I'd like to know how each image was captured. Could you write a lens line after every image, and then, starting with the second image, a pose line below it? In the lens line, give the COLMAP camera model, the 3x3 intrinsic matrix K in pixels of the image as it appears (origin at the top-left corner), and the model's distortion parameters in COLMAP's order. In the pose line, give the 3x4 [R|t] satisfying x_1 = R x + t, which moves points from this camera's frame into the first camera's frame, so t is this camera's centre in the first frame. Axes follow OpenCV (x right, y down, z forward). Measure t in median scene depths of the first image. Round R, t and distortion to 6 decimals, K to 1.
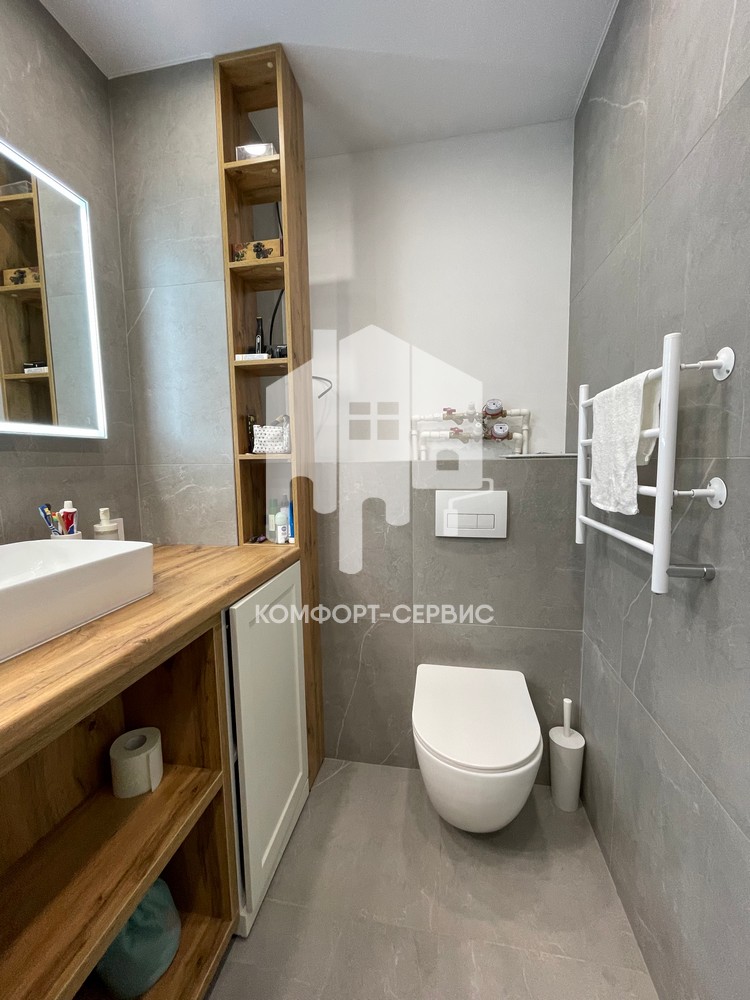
lens RADIAL K [[403.9, 0, 372.2], [0, 403.9, 502.0], [0, 0, 1]] dist [-0.001319, -0.000532]
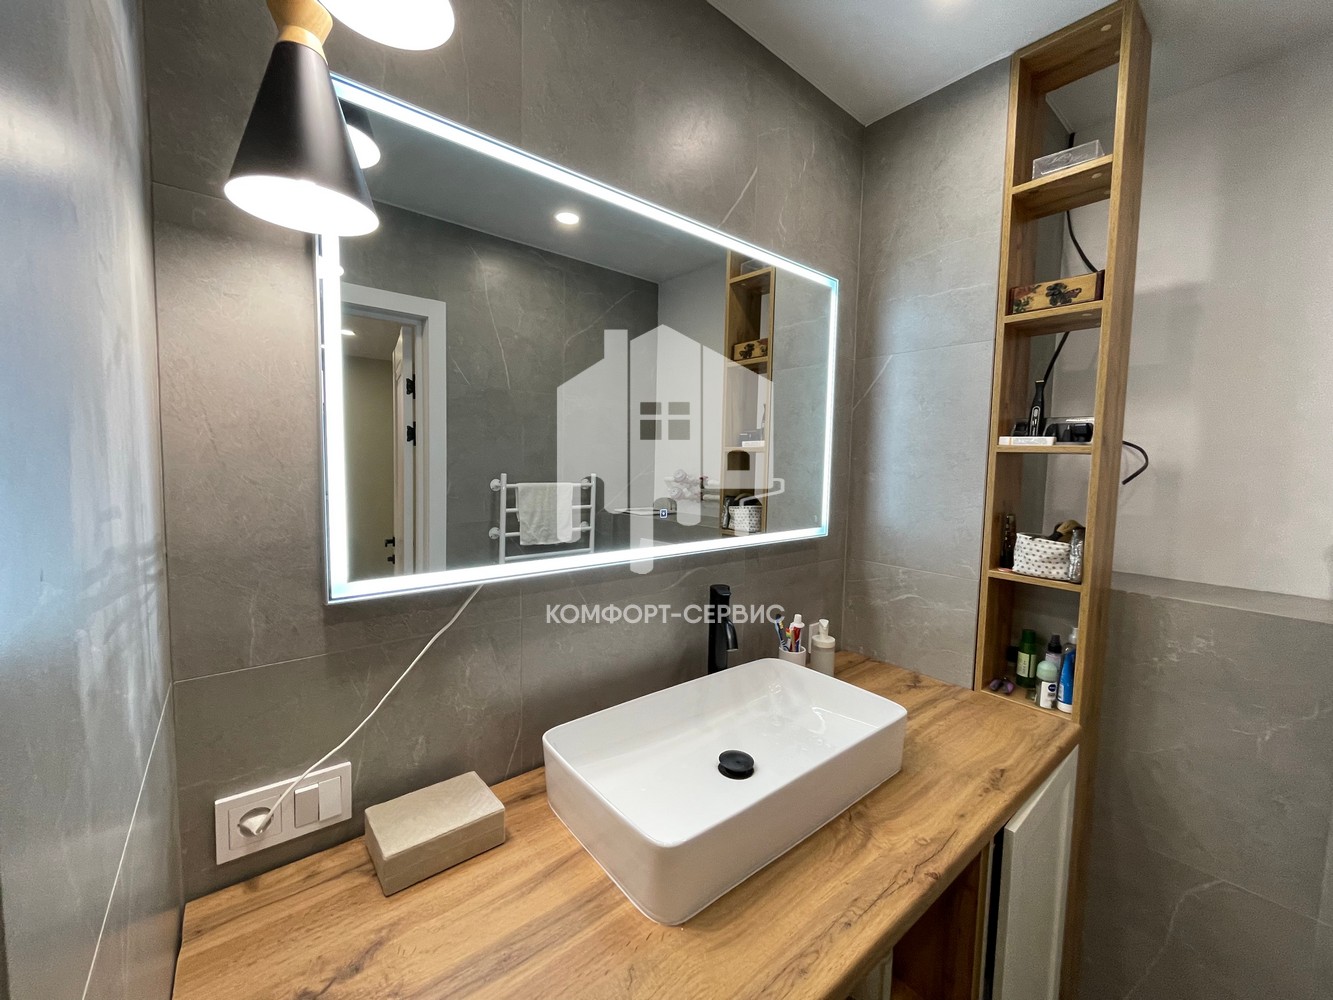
lens RADIAL K [[538.5, 0, 662.4], [0, 538.5, 497.5], [0, 0, 1]] dist [-0.001319, -0.000532]
pose [[0.765955, 0.080271, -0.637863, -0.176273], [-0.097867, 0.995170, 0.007715, -0.204068], [0.635401, 0.056516, 0.770111, -0.143911]]
